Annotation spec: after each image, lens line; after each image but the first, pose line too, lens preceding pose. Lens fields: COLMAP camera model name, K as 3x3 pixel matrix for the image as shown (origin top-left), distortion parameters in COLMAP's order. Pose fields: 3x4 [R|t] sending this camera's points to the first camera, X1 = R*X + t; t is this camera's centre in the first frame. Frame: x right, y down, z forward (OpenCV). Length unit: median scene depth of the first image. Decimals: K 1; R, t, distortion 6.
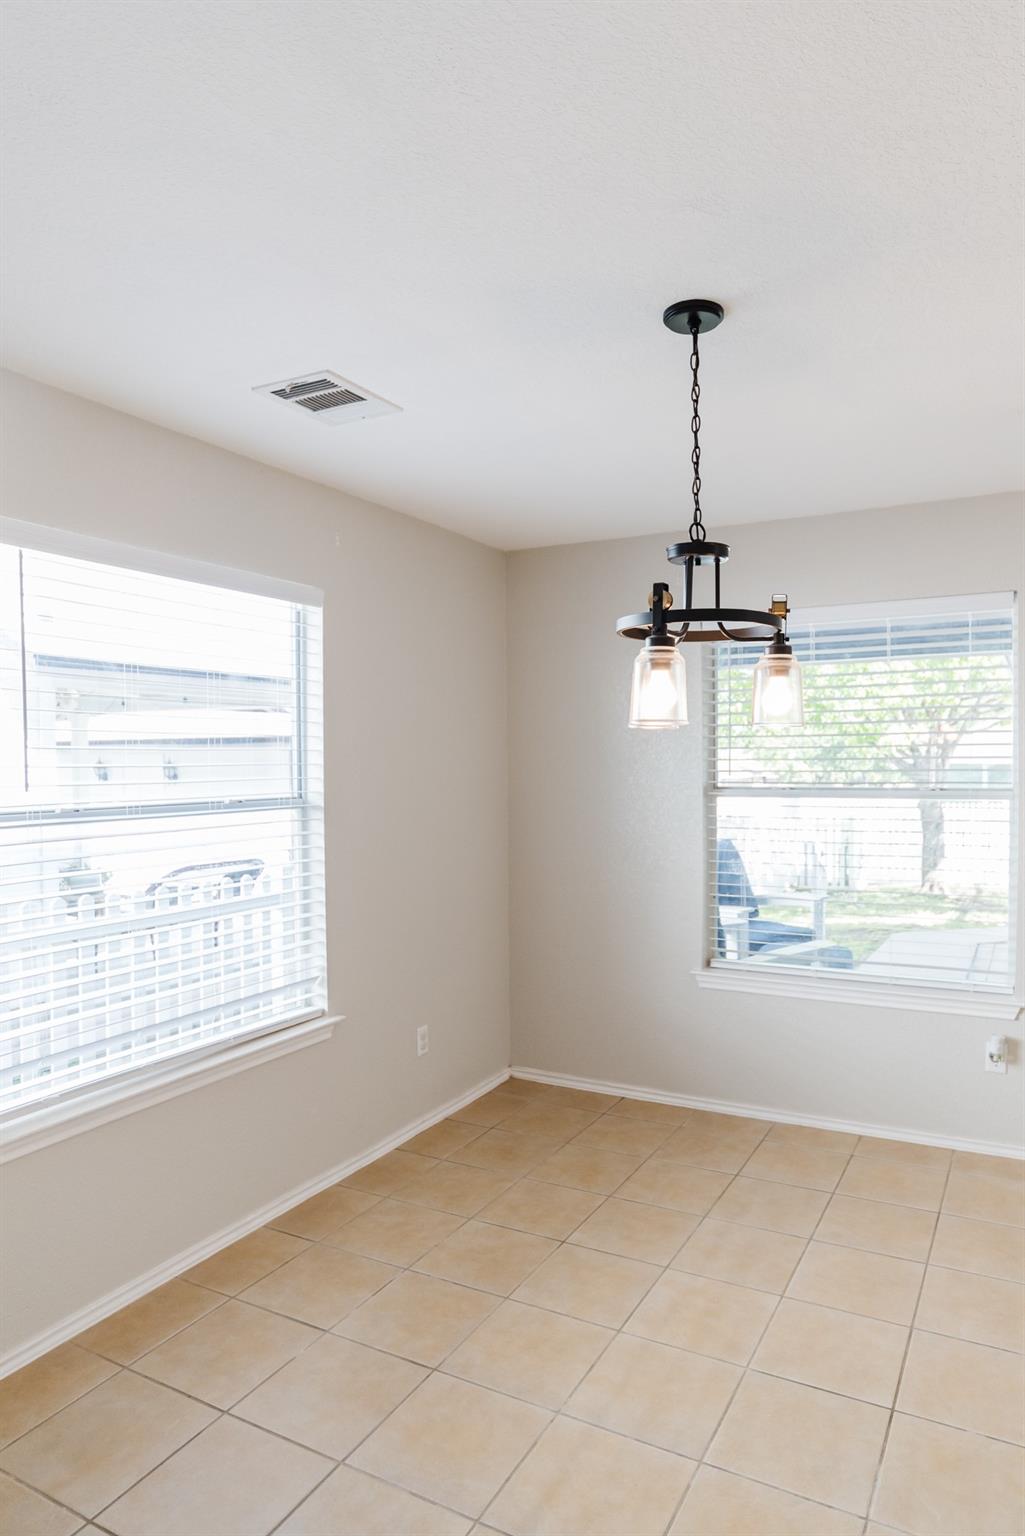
lens RADIAL K [[954.6, 0, 529.2], [0, 954.6, 782.1], [0, 0, 1]] dist [-0.033137, -0.000085]
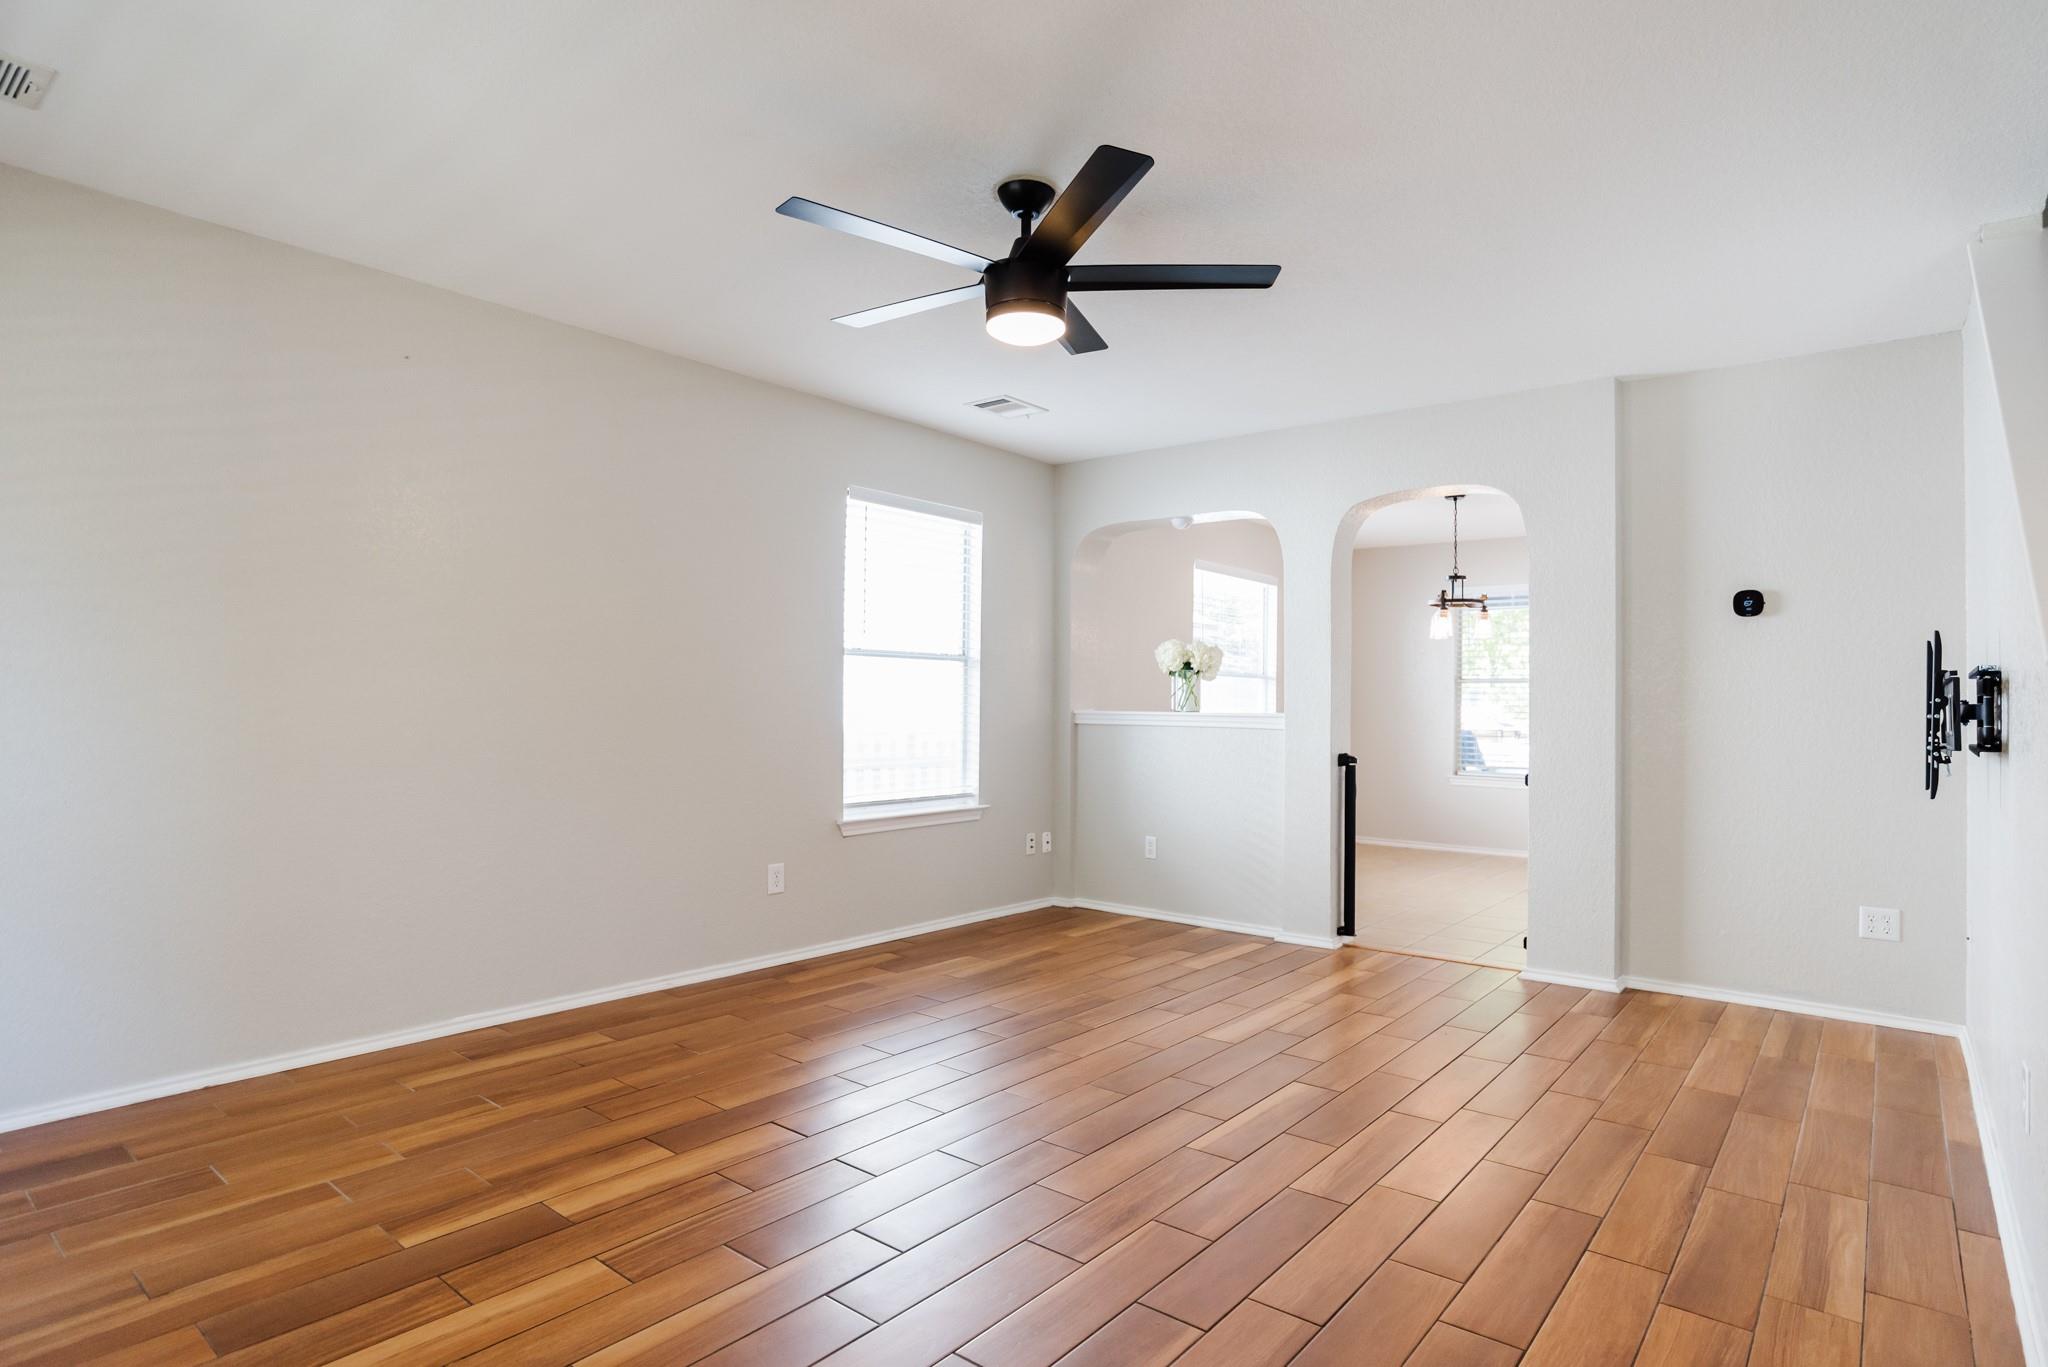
lens RADIAL K [[1086.7, 0, 1068.9], [0, 1086.7, 689.6], [0, 0, 1]] dist [-0.054325, 0.023540]
pose [[0.987831, 0.017180, -0.154578, -0.414110], [-0.023441, 0.998973, -0.038771, 0.223199], [0.153753, 0.041923, 0.987220, -2.111283]]
